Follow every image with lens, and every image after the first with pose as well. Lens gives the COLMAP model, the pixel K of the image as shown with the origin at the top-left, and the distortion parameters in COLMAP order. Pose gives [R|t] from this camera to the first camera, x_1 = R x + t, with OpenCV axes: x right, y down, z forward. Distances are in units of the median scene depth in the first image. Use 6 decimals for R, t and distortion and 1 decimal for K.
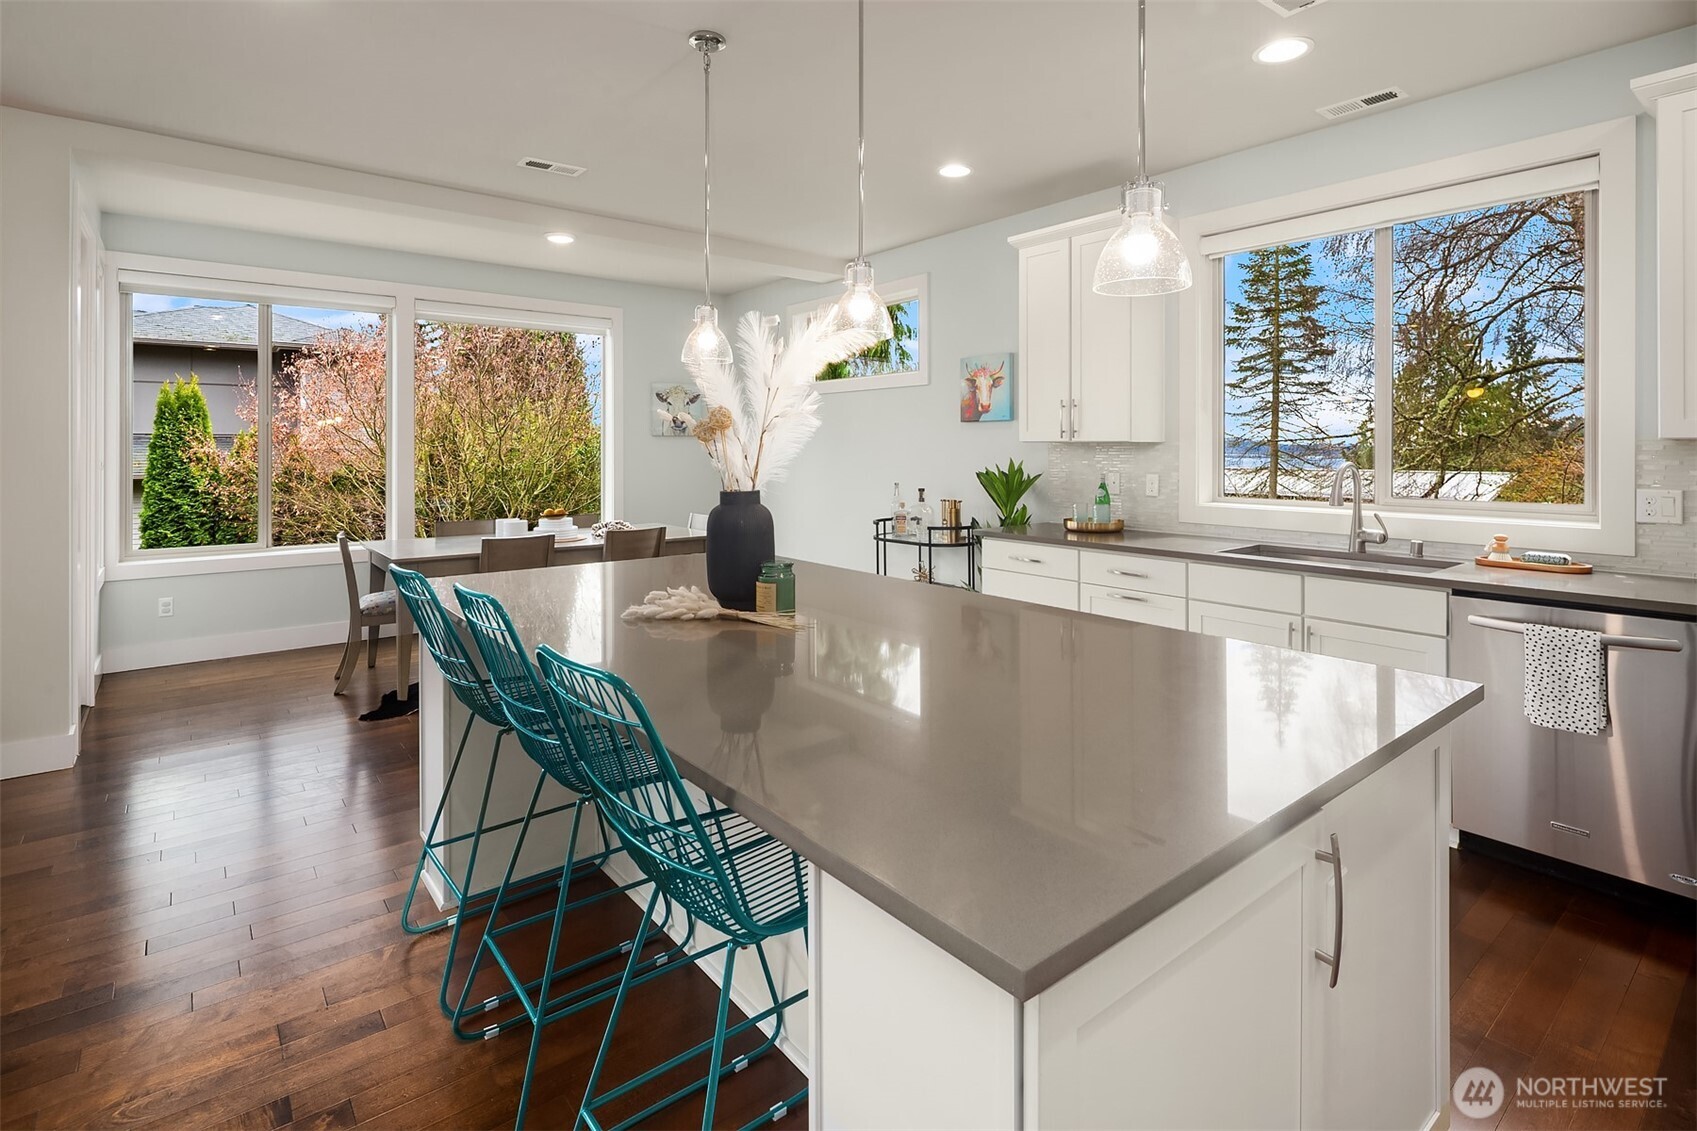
lens RADIAL K [[816.4, 0, 849.7], [0, 816.4, 449.5], [0, 0, 1]] dist [-0.000984, -0.001178]
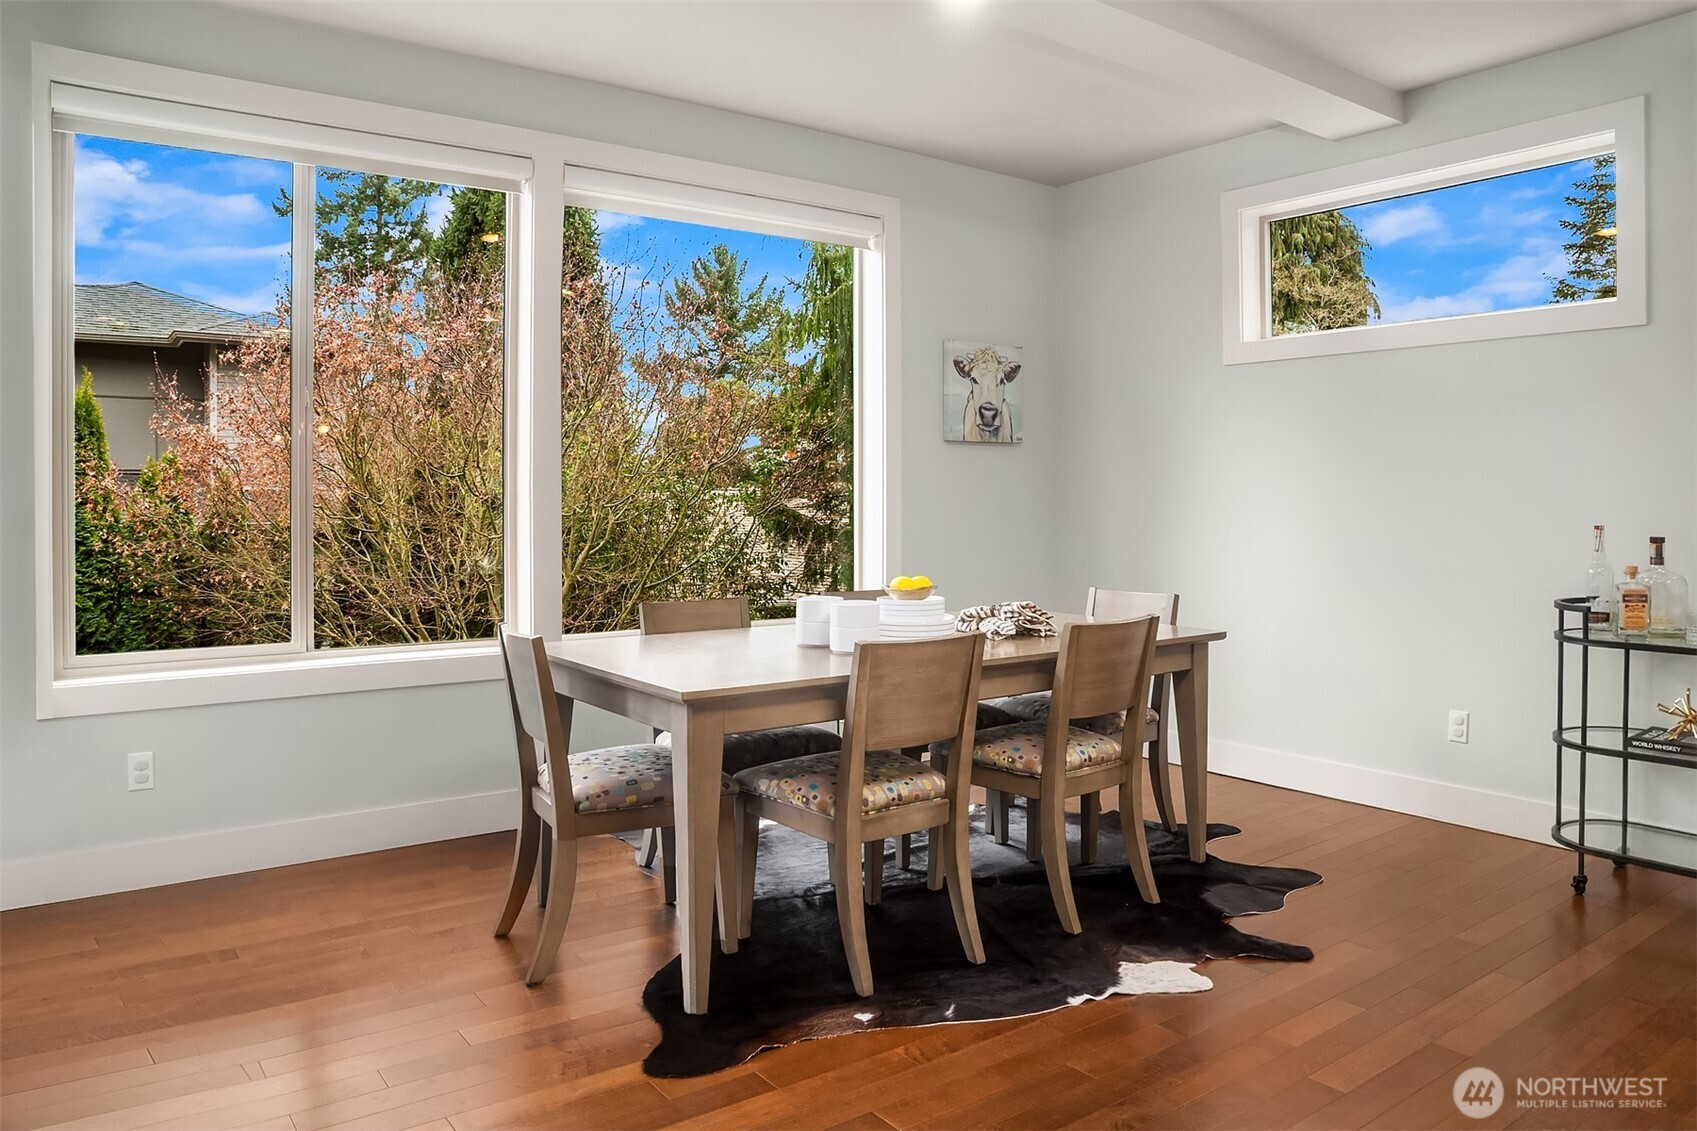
lens RADIAL K [[1162.0, 0, 848.2], [0, 1162.0, 534.7], [0, 0, 1]] dist [-0.093176, 0.000776]
pose [[0.998960, 0.002898, -0.045499, -0.299127], [-0.001642, 0.999617, 0.027618, 0.024983], [0.045561, -0.027515, 0.998583, 0.276595]]
